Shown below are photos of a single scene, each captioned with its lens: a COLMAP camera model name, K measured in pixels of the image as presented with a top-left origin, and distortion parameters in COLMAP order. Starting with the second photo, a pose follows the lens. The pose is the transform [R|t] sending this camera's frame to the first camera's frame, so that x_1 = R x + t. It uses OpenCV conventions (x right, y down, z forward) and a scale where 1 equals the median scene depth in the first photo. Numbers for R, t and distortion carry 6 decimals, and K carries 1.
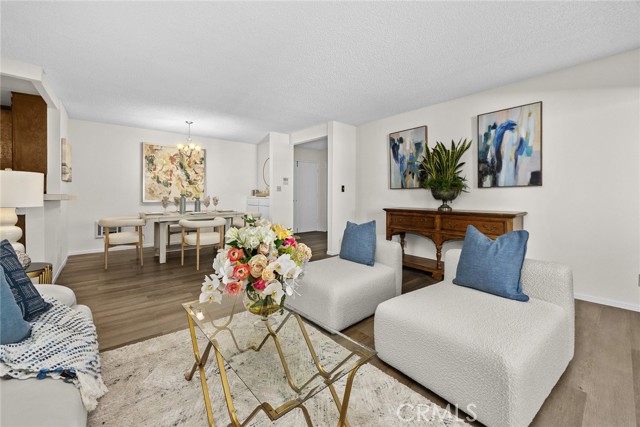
lens RADIAL K [[247.0, 0, 313.9], [0, 247.0, 197.1], [0, 0, 1]] dist [-0.000188, -0.000225]
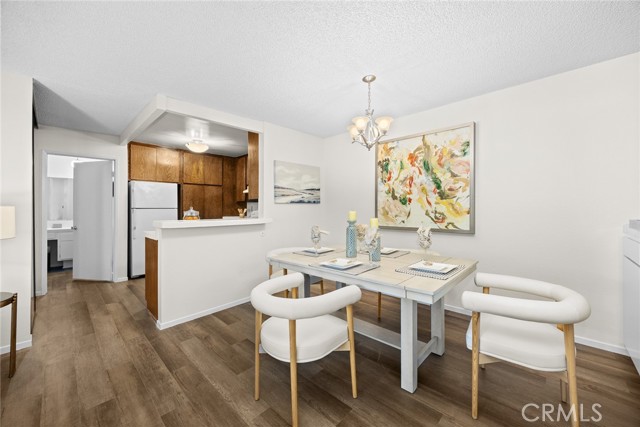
lens RADIAL K [[247.0, 0, 319.6], [0, 247.0, 212.8], [0, 0, 1]] dist [-0.000188, -0.000225]
pose [[0.124551, 0.009354, -0.992169, -0.013875], [-0.005472, 0.999947, 0.008740, -0.026404], [0.992198, 0.004341, 0.124595, 0.726941]]
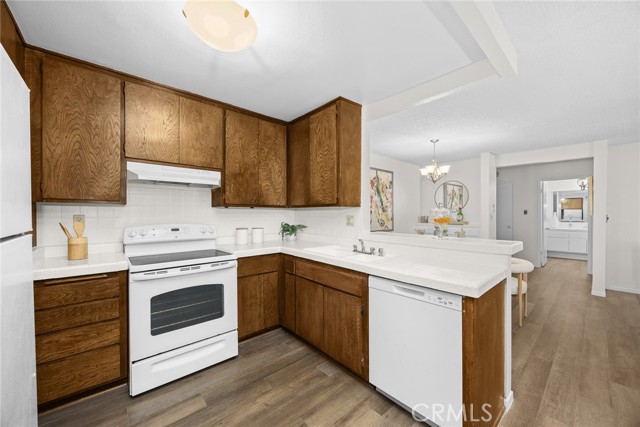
lens RADIAL K [[247.0, 0, 319.6], [0, 247.0, 215.8], [0, 0, 1]] dist [-0.000188, -0.000225]
pose [[0.999243, -0.007926, 0.038090, -0.815484], [0.008051, 0.999963, -0.003138, -0.038943], [-0.038064, 0.003442, 0.999269, 0.145423]]
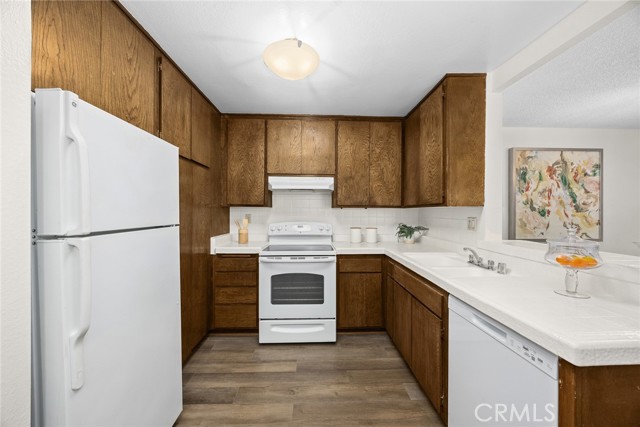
lens RADIAL K [[247.0, 0, 322.1], [0, 247.0, 214.2], [0, 0, 1]] dist [-0.000188, -0.000225]
pose [[0.795232, -0.000207, -0.606305, -0.672660], [-0.003991, 0.999976, -0.005576, -0.042610], [0.606292, 0.006854, 0.795212, 0.185485]]
